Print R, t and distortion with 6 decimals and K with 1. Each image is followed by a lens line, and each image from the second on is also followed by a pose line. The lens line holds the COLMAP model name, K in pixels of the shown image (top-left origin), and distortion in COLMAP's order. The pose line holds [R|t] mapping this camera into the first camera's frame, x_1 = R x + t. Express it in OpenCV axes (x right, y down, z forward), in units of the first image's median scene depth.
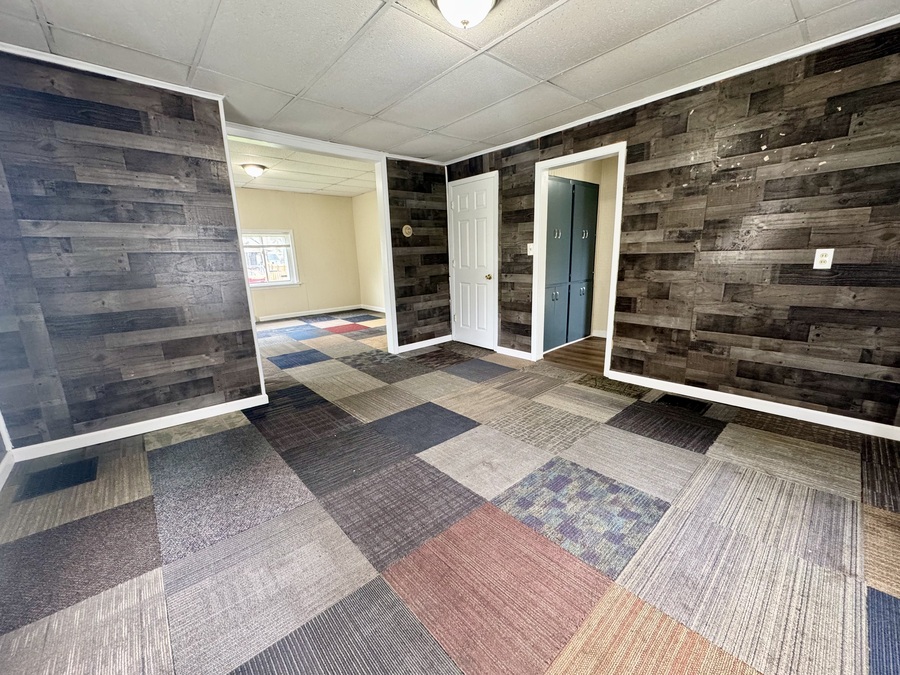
lens RADIAL K [[361.0, 0, 450.0], [0, 361.0, 337.5], [0, 0, 1]] dist [-0.001962, -0.000219]
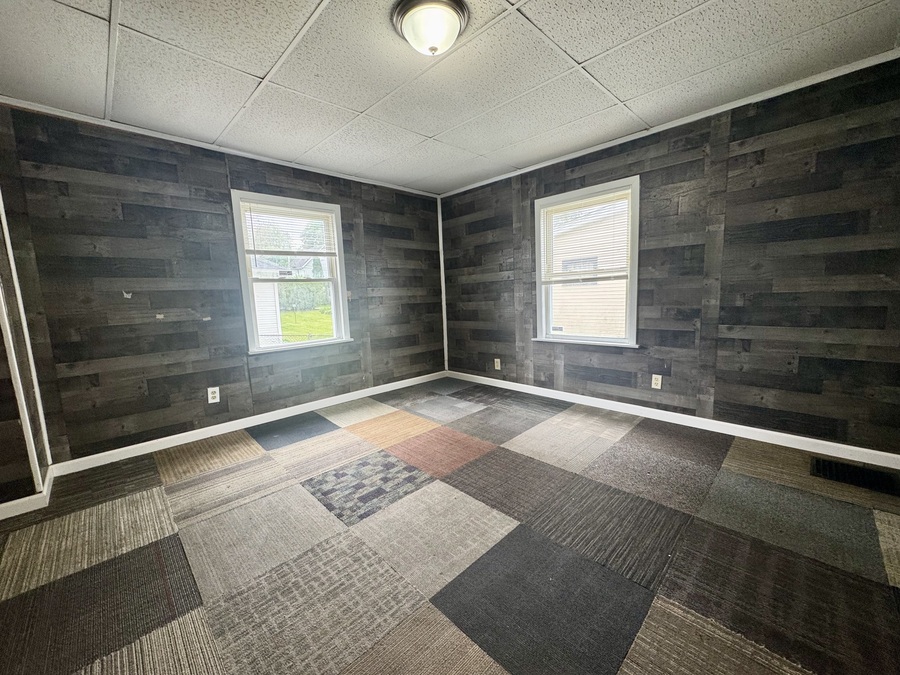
lens RADIAL K [[361.0, 0, 450.0], [0, 361.0, 337.5], [0, 0, 1]] dist [-0.001962, -0.000219]
pose [[-0.997057, 0.067655, -0.036067, 0.063781], [0.051770, 0.941093, 0.334161, -0.356548], [0.056550, 0.331310, -0.941826, 1.674222]]
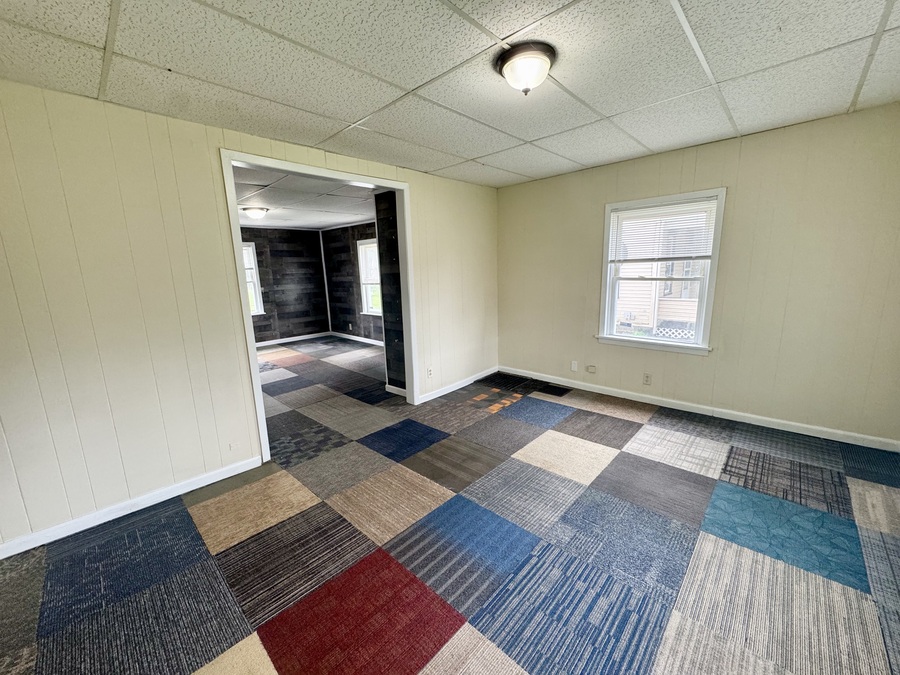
lens RADIAL K [[361.0, 0, 450.0], [0, 361.0, 337.5], [0, 0, 1]] dist [-0.001962, -0.000219]
pose [[-0.994991, 0.072960, -0.068339, -0.979048], [0.039563, 0.915197, 0.401059, -0.848342], [0.091805, 0.396347, -0.913499, 3.282887]]
